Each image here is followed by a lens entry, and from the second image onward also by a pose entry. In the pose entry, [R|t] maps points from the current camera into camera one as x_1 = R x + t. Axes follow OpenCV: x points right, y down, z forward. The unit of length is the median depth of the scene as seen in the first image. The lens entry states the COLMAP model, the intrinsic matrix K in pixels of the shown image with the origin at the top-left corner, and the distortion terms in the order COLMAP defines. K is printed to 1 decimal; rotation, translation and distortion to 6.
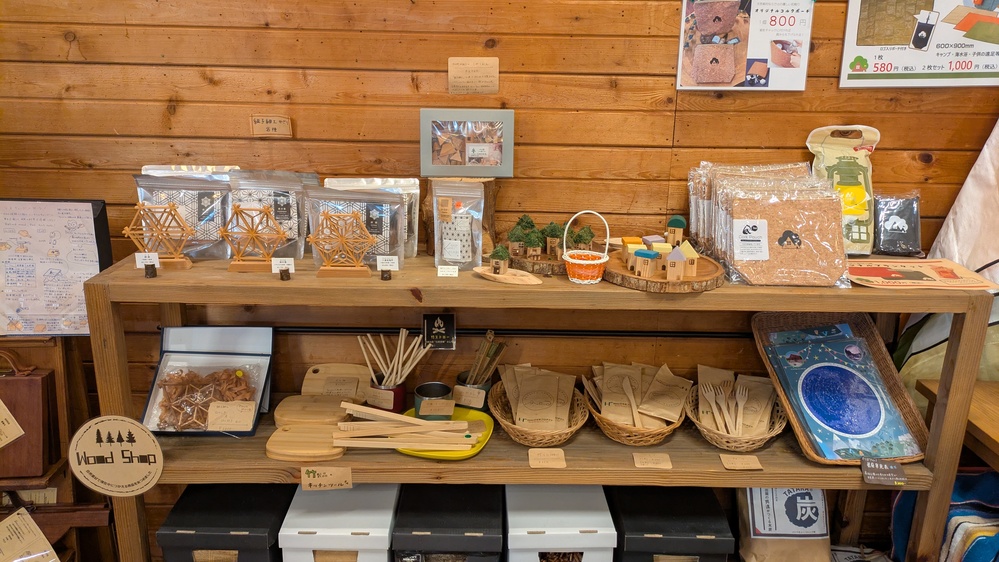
lens RADIAL K [[725.2, 0, 499.5], [0, 725.2, 280.2], [0, 0, 1]] dist [0.027240, 0.001332]
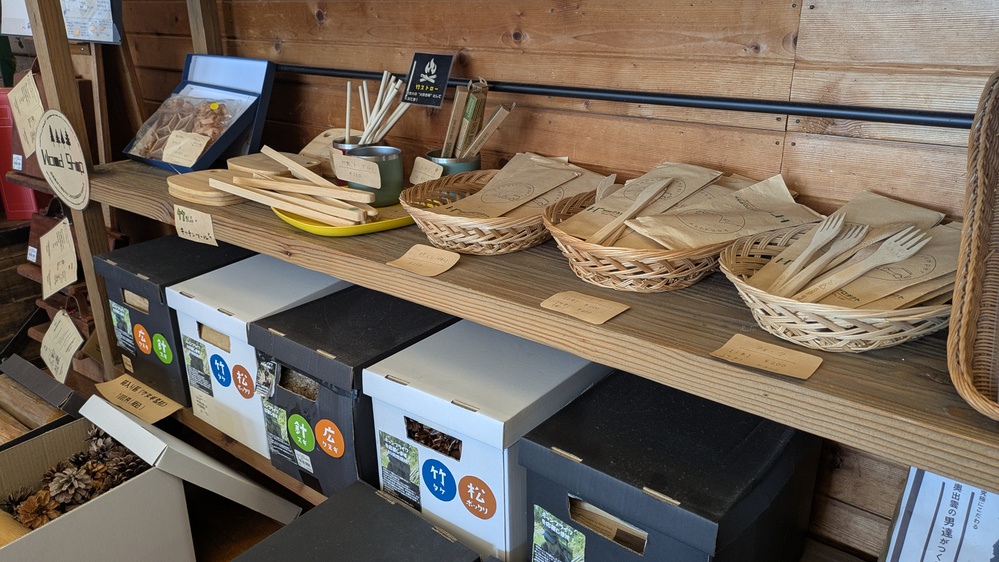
lens RADIAL K [[725.2, 0, 499.1], [0, 725.2, 278.7], [0, 0, 1]] dist [0.027240, 0.001332]
pose [[0.774456, 0.200525, -0.600006, 0.409916], [-0.159539, 0.979687, 0.121492, 0.160211], [0.612181, 0.001634, 0.790716, 0.518753]]
